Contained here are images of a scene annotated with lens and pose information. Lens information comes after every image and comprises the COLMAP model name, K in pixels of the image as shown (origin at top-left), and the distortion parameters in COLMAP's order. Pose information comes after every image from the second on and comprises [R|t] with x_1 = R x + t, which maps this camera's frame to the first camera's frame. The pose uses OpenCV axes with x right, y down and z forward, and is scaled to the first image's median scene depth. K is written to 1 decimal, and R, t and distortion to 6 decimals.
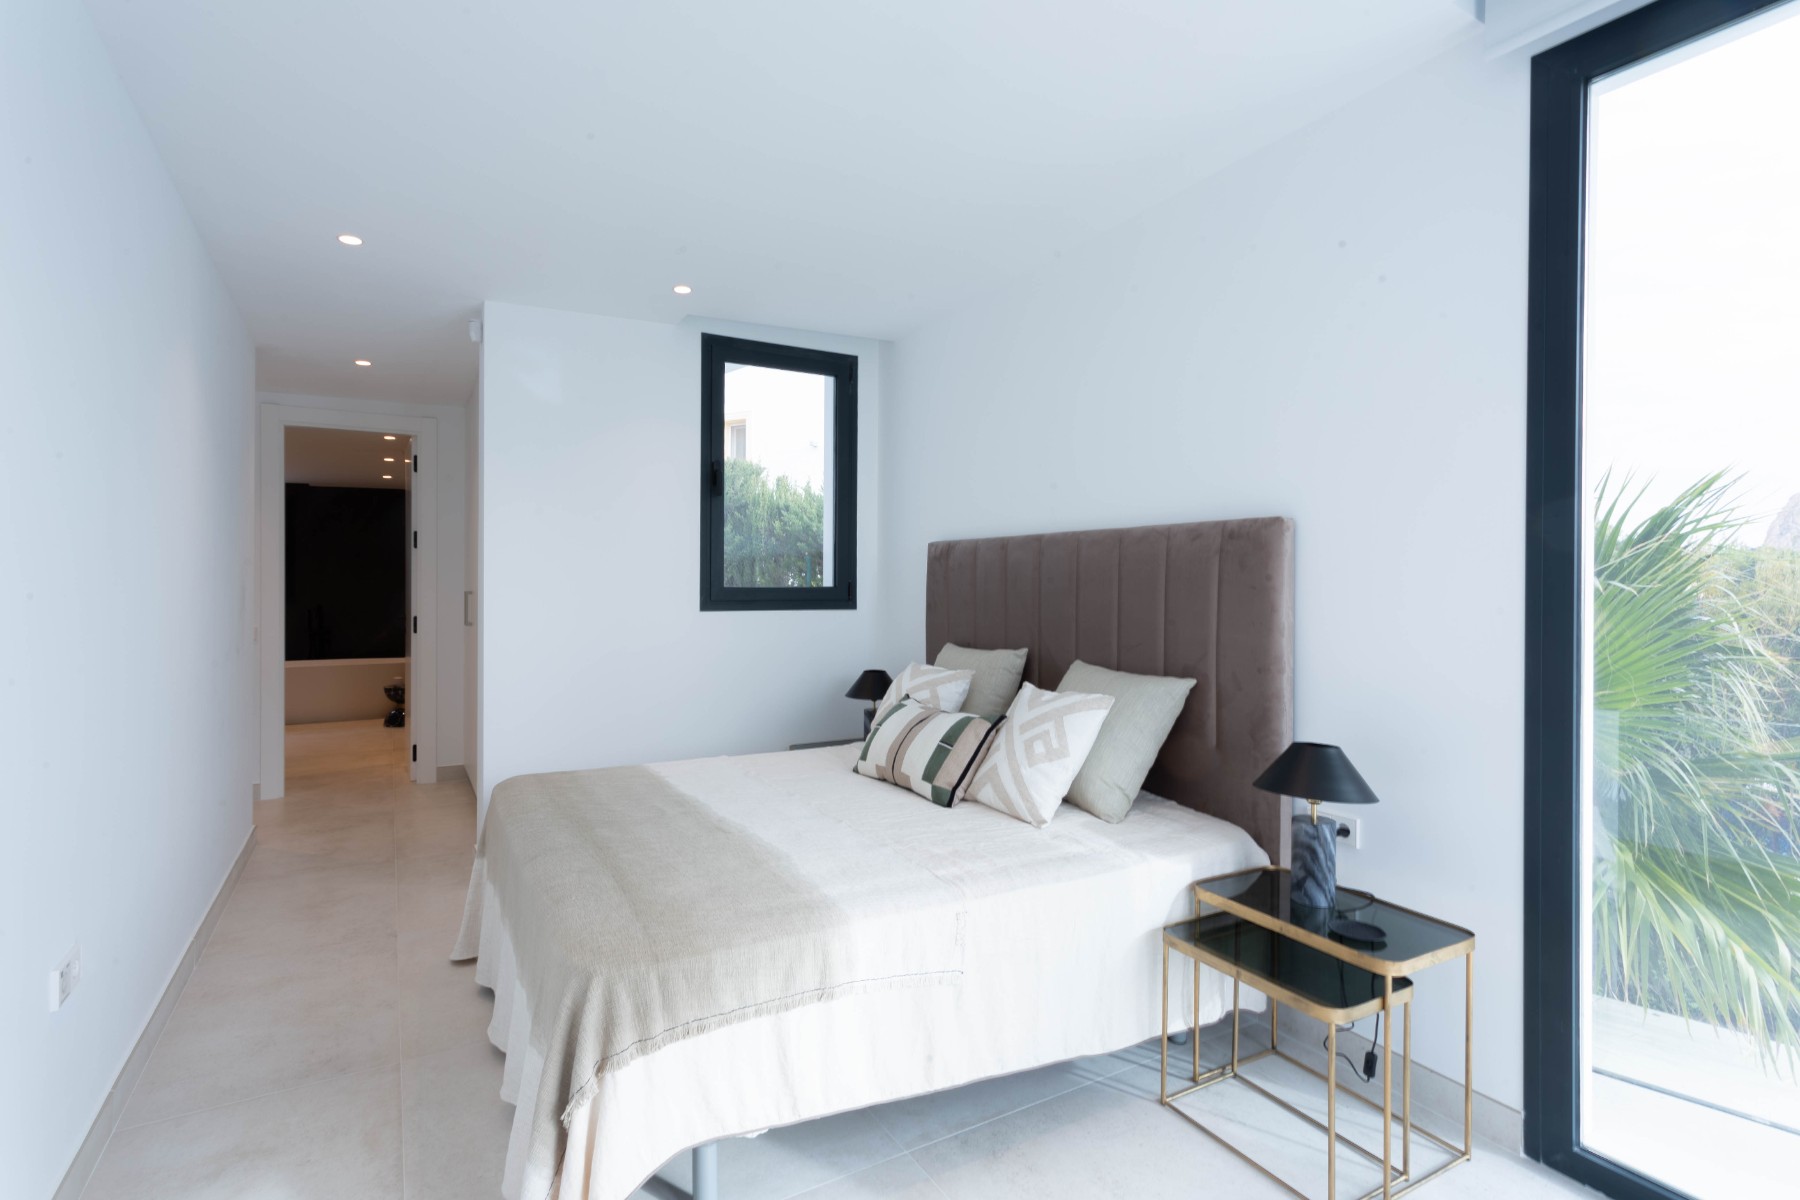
lens RADIAL K [[855.6, 0, 895.7], [0, 855.6, 586.1], [0, 0, 1]] dist [0.004465, 0.000600]
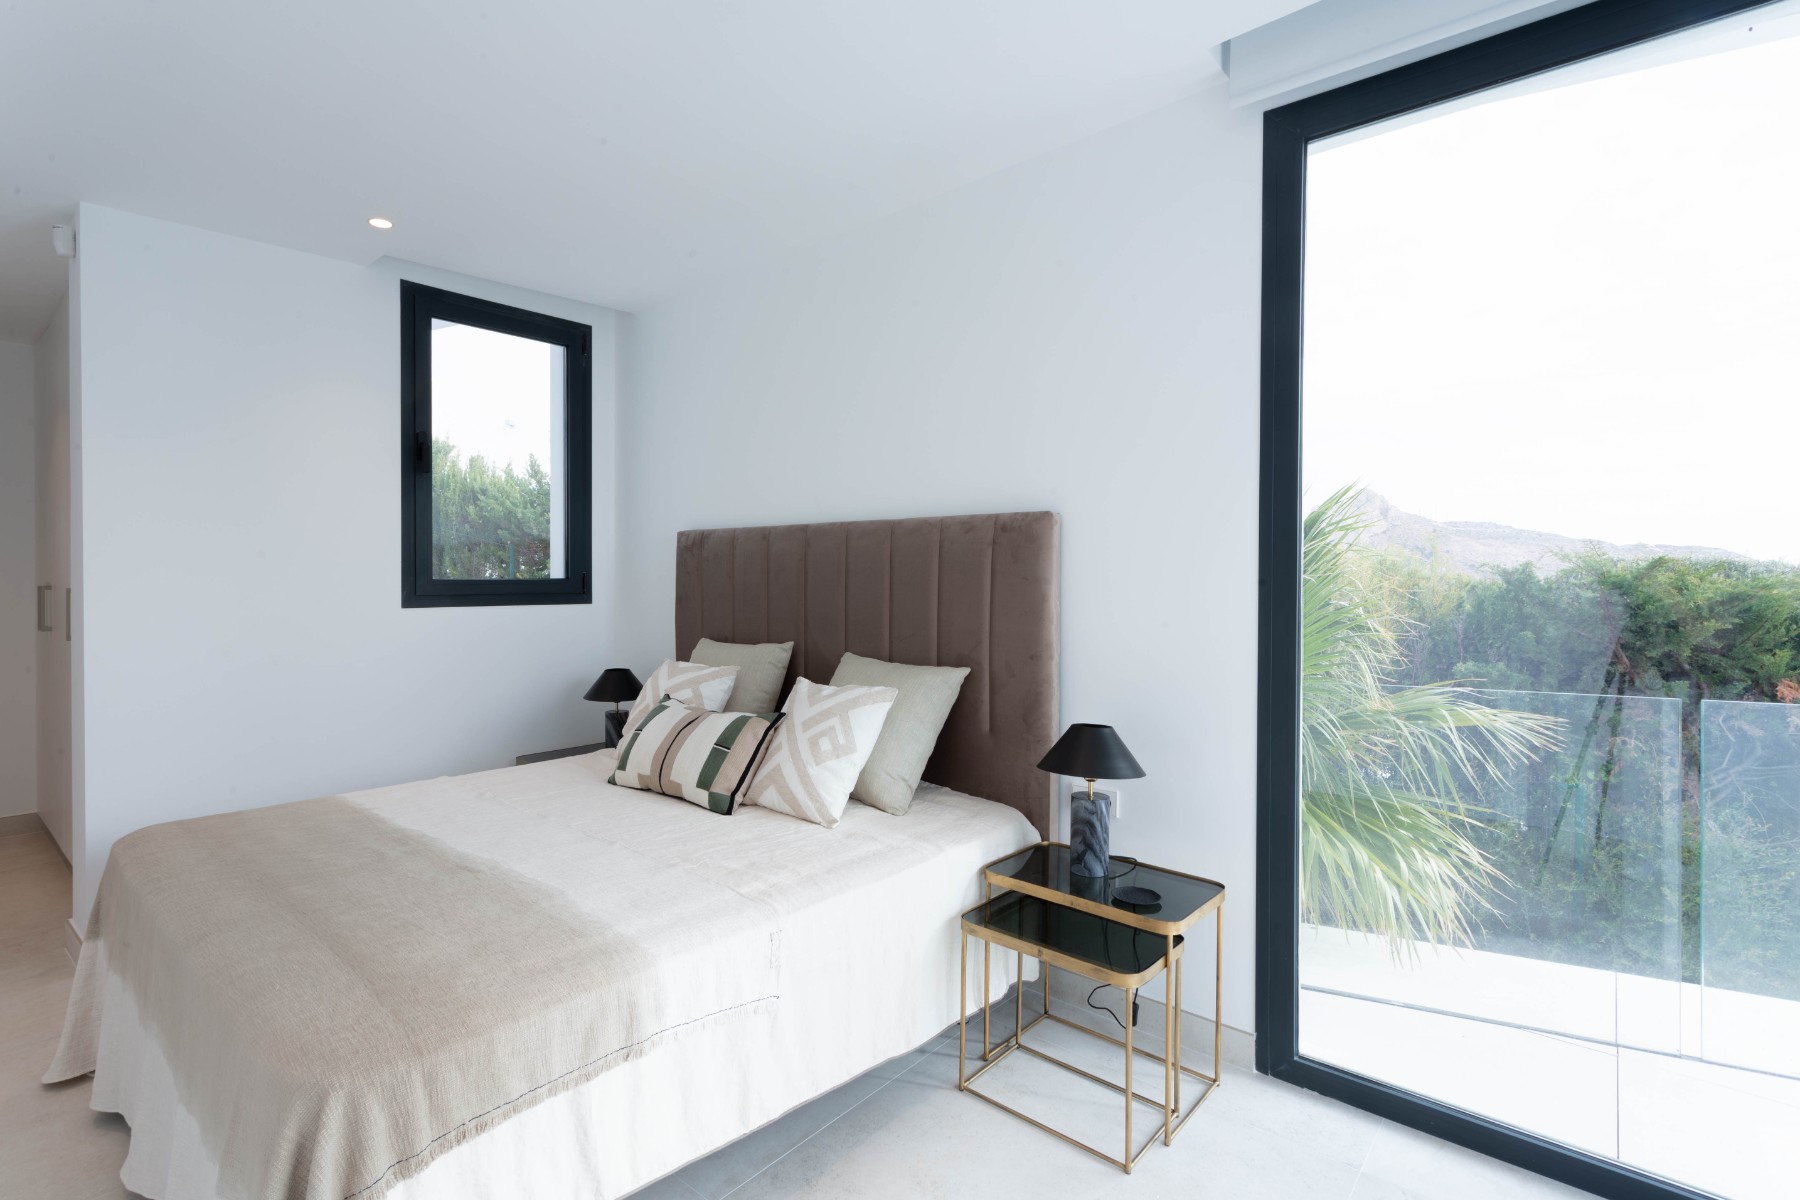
lens RADIAL K [[842.6, 0, 893.6], [0, 842.6, 586.3], [0, 0, 1]] dist [0.003153, 0.000876]
pose [[0.943246, -0.005283, 0.332054, -0.078196], [0.001870, 0.999942, 0.010597, -0.000162], [-0.332091, -0.009375, 0.943201, 0.080581]]
